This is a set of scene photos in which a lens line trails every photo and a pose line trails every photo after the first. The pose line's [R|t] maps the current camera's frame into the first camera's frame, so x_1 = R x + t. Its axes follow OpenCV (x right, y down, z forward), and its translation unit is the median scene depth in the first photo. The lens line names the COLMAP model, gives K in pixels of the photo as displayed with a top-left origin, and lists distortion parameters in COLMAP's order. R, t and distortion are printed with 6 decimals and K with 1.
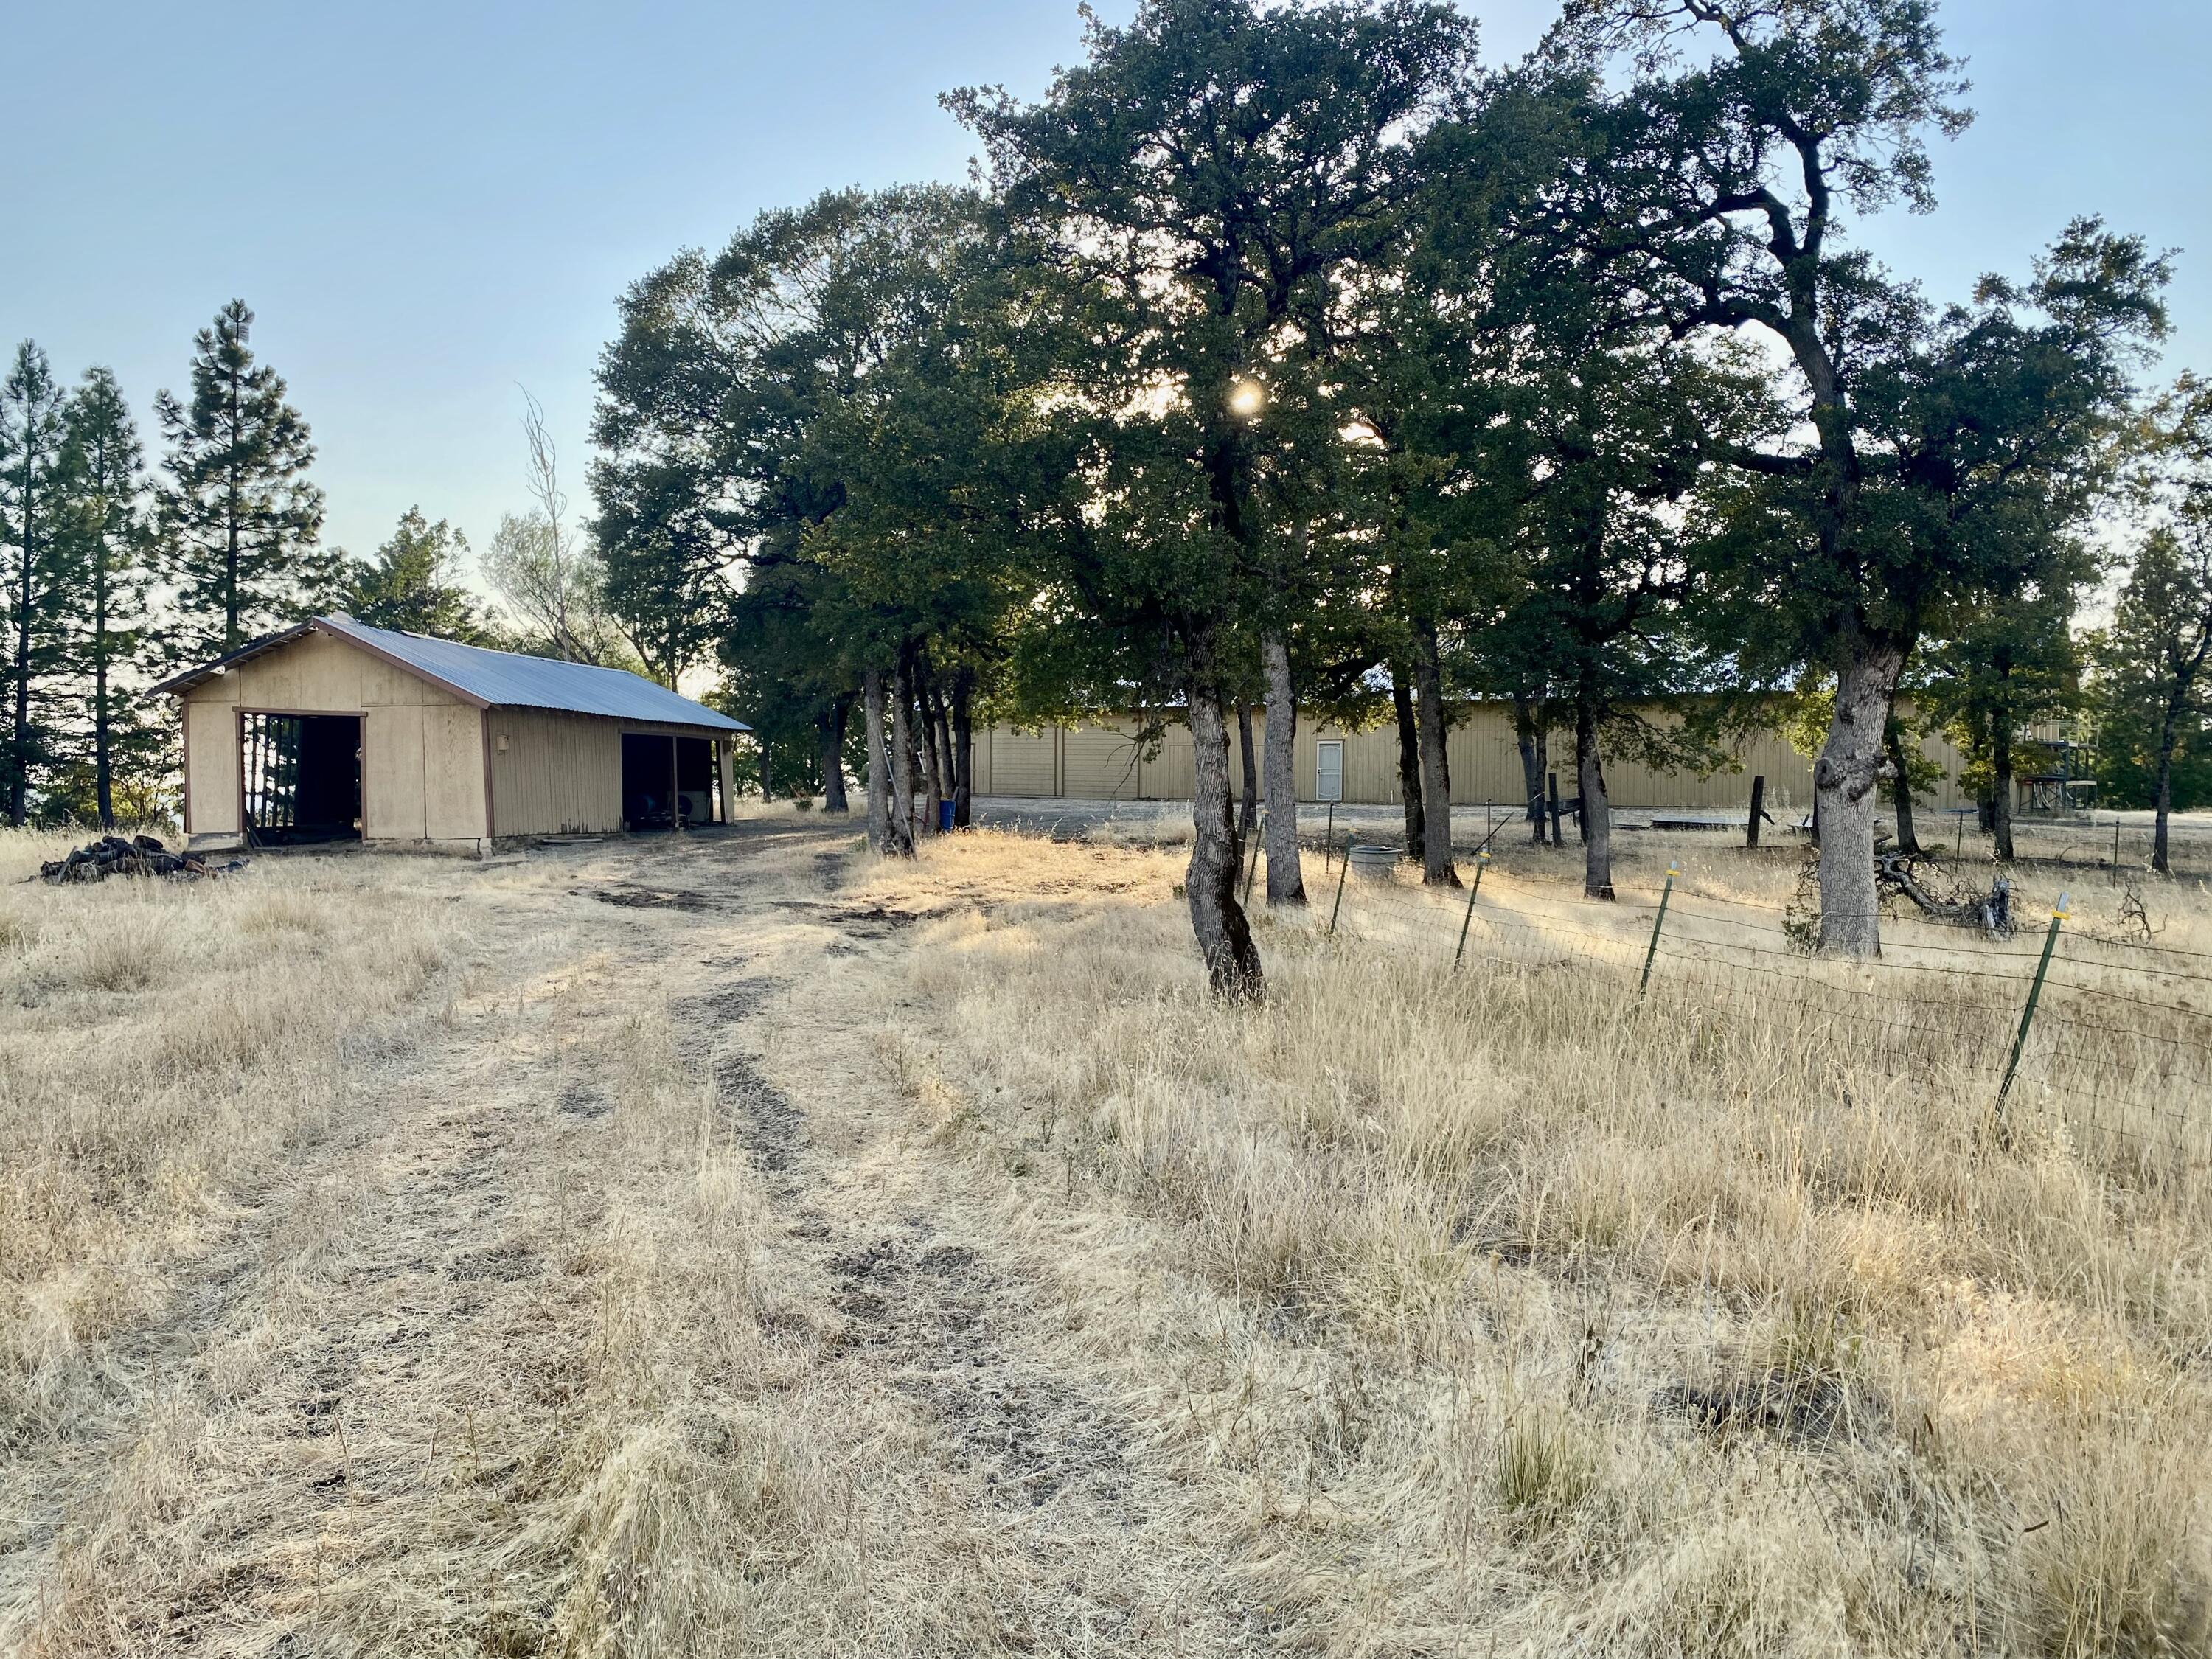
lens RADIAL K [[1695.7, 0, 1099.3], [0, 1695.7, 816.2], [0, 0, 1]] dist [0.050029, -0.048652]
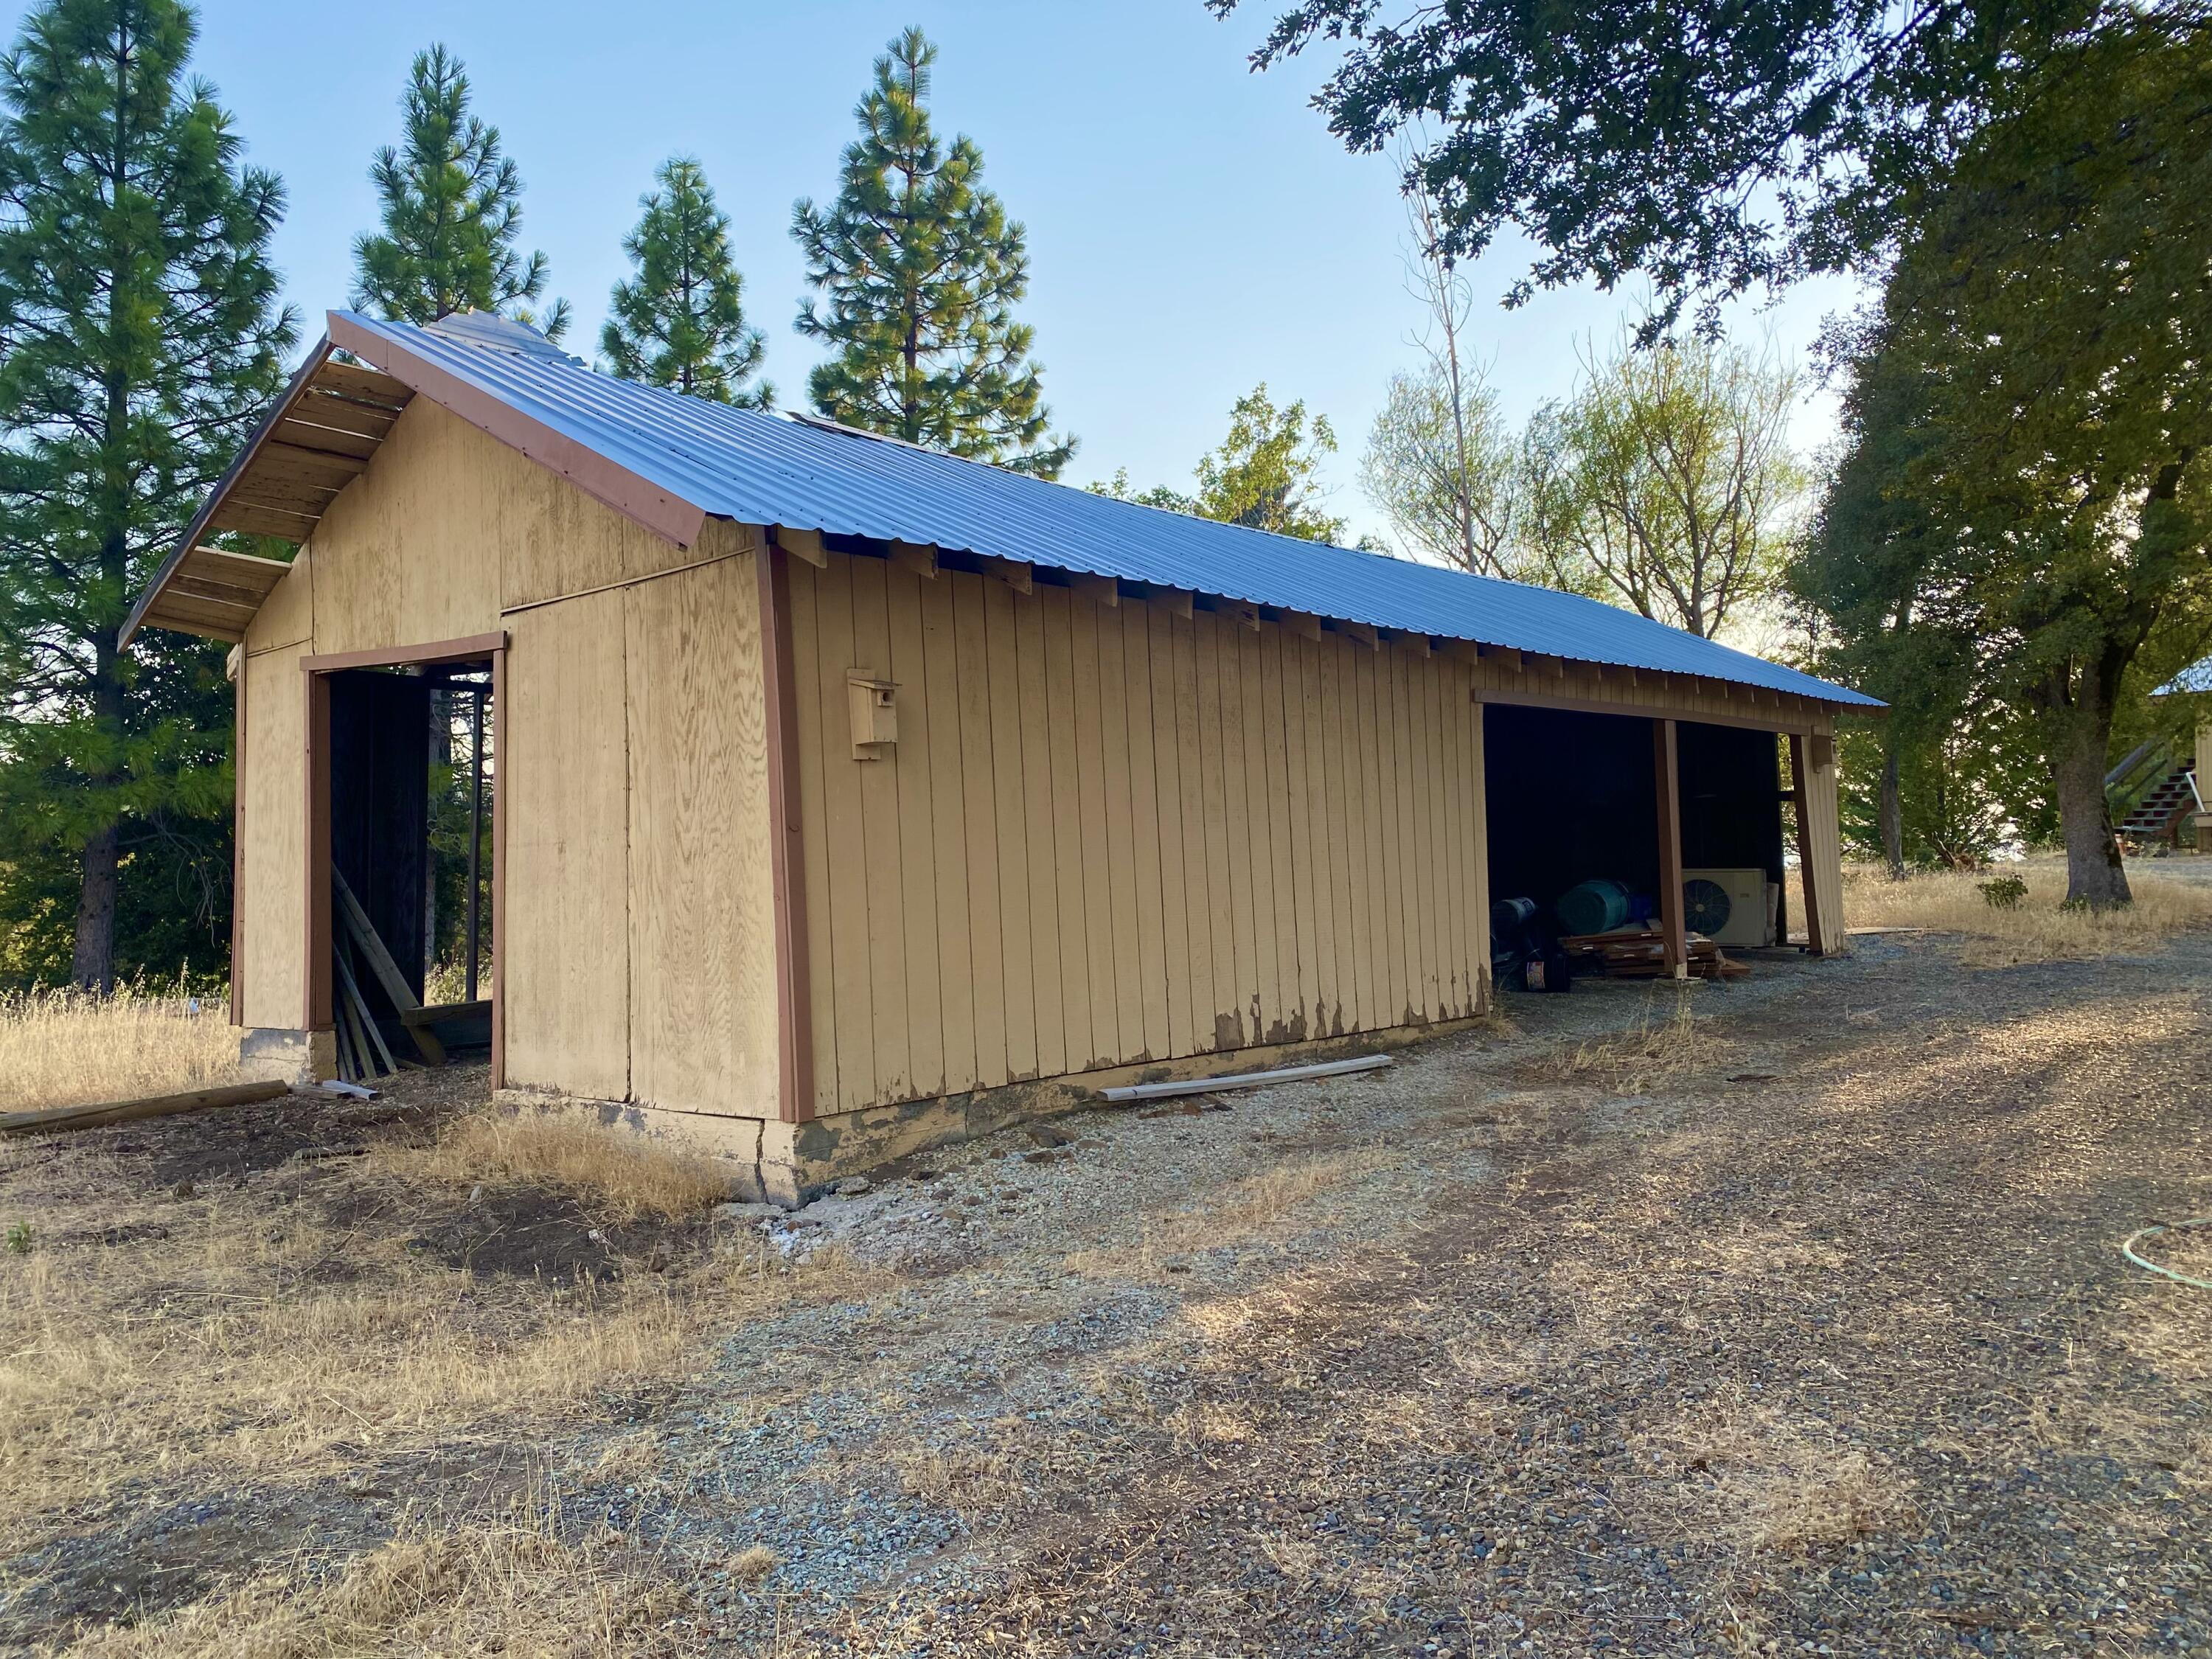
lens RADIAL K [[1695.7, 0, 1097.4], [0, 1695.7, 804.6], [0, 0, 1]] dist [0.050029, -0.048652]
pose [[0.820387, -0.030095, -0.571016, -0.130232], [0.009186, 0.999179, -0.039463, -0.014896], [0.571735, 0.027129, 0.819990, 0.577816]]
